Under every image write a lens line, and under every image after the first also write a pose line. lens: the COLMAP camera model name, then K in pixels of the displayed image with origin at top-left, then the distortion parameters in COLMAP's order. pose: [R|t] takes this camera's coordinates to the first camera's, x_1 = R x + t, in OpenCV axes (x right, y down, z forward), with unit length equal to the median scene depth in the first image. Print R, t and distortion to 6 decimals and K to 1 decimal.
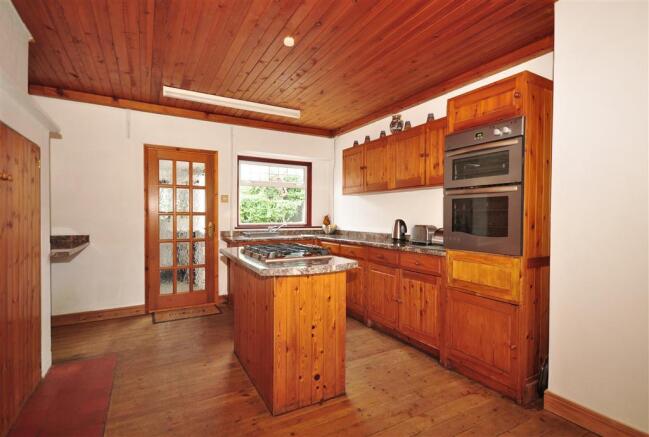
lens RADIAL K [[325.2, 0, 326.6], [0, 325.2, 222.4], [0, 0, 1]] dist [0.022834, -0.012056]
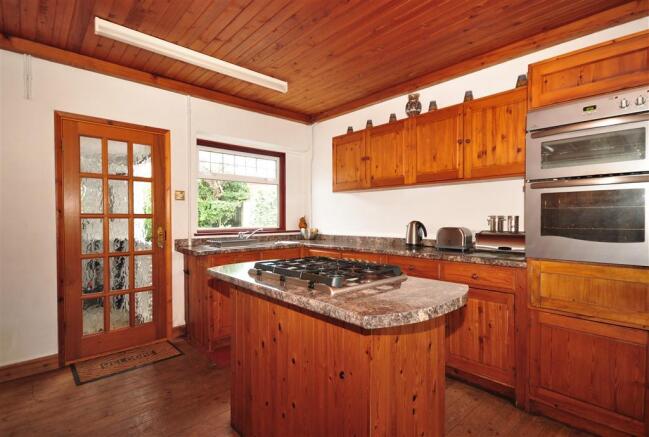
lens RADIAL K [[325.2, 0, 326.6], [0, 325.2, 222.4], [0, 0, 1]] dist [0.022834, -0.012056]
pose [[0.973499, -0.011102, 0.228424, -0.174914], [0.012717, 0.999903, -0.005600, -0.003217], [-0.228339, 0.008356, 0.973546, 0.225896]]
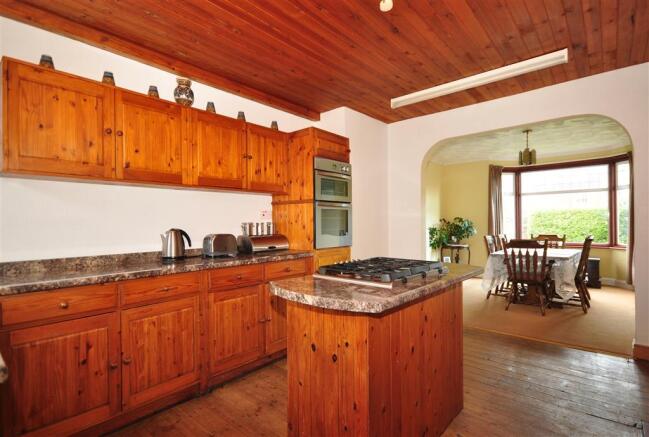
lens RADIAL K [[325.2, 0, 326.6], [0, 325.2, 222.4], [0, 0, 1]] dist [0.022834, -0.012056]
pose [[-0.330768, -0.000322, 0.943712, -0.502290], [0.027557, 0.999570, 0.010000, -0.019205], [-0.943310, 0.029314, -0.330617, 0.864818]]
